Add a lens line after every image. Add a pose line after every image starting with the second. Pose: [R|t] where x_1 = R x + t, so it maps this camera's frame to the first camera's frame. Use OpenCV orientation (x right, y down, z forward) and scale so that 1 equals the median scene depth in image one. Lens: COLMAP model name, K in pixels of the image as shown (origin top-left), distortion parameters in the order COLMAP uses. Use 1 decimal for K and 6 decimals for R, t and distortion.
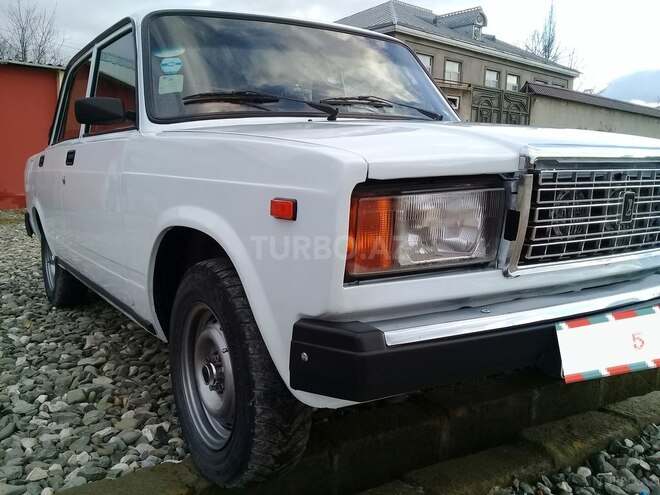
lens RADIAL K [[617.0, 0, 323.3], [0, 617.0, 247.5], [0, 0, 1]] dist [0.001429, 0.000000]
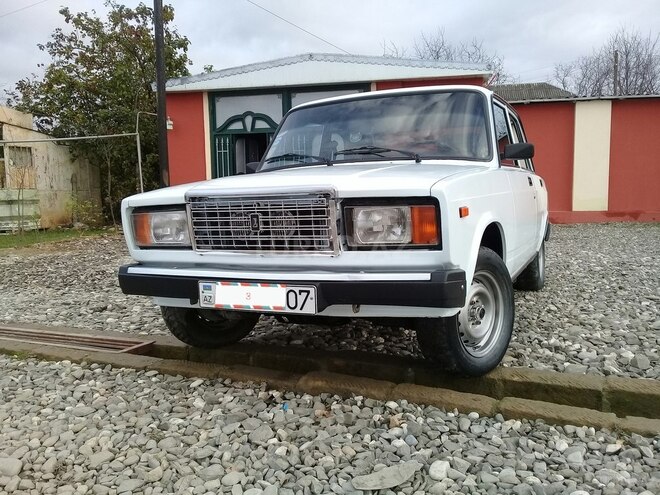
lens RADIAL K [[617.0, 0, 326.6], [0, 617.0, 248.3], [0, 0, 1]] dist [0.001429, 0.000000]
pose [[0.537250, 0.061729, -0.841161, 1.468641], [-0.083745, 0.996294, 0.019626, -0.031064], [0.839255, 0.059900, 0.540428, 0.173299]]
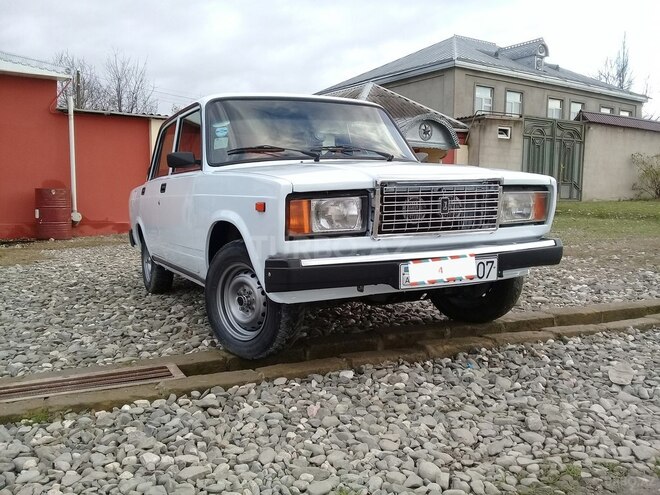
lens RADIAL K [[617.0, 0, 318.0], [0, 617.0, 253.6], [0, 0, 1]] dist [0.001429, 0.000000]
pose [[0.991195, -0.005353, -0.132302, 0.255290], [0.000109, 0.999215, -0.039608, 0.114172], [0.132410, 0.039245, 0.990418, -0.673375]]
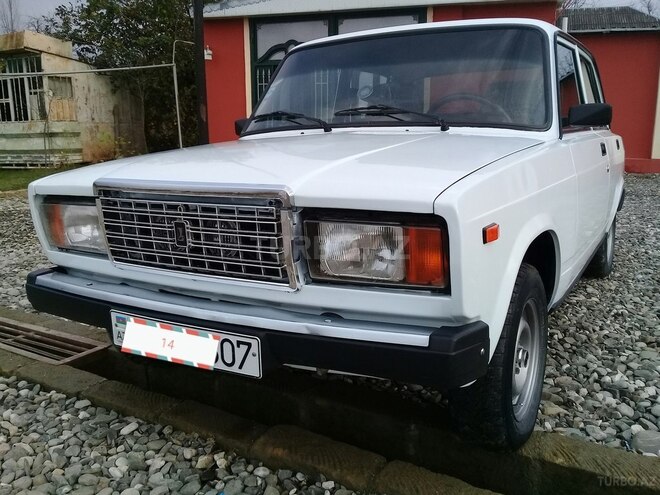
lens RADIAL K [[617.0, 0, 329.1], [0, 617.0, 250.7], [0, 0, 1]] dist [0.001429, 0.000000]
pose [[0.457716, 0.174662, -0.871774, 1.181674], [-0.103633, 0.984312, 0.142797, -0.165086], [0.883038, 0.024983, 0.468635, 0.501003]]
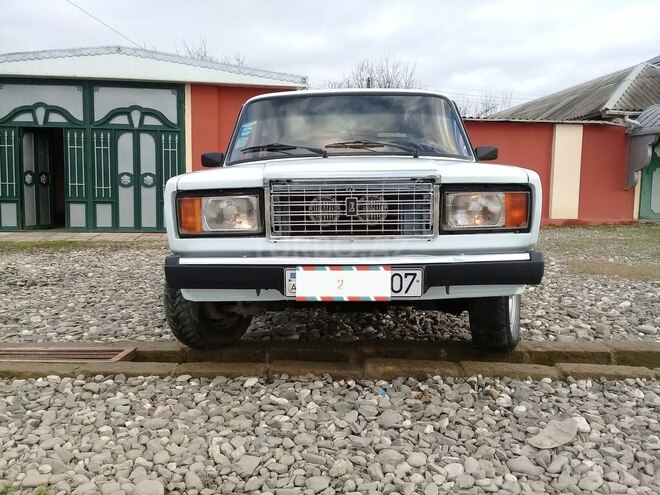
lens RADIAL K [[617.0, 0, 331.3], [0, 617.0, 247.5], [0, 0, 1]] dist [0.001429, 0.000000]
pose [[0.825940, 0.040758, -0.562283, 1.003643], [-0.068646, 0.997233, -0.028549, 0.070423], [0.559563, 0.062178, 0.826452, -0.300542]]
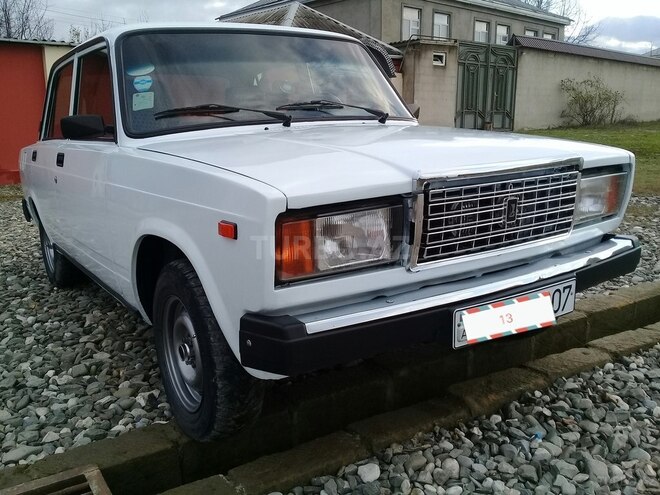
lens RADIAL K [[617.0, 0, 323.5], [0, 617.0, 252.4], [0, 0, 1]] dist [0.001429, 0.000000]
pose [[0.999345, -0.036180, 0.001068, 0.079524], [0.035985, 0.996266, 0.078483, -0.065879], [-0.003904, -0.078393, 0.996915, -0.174406]]
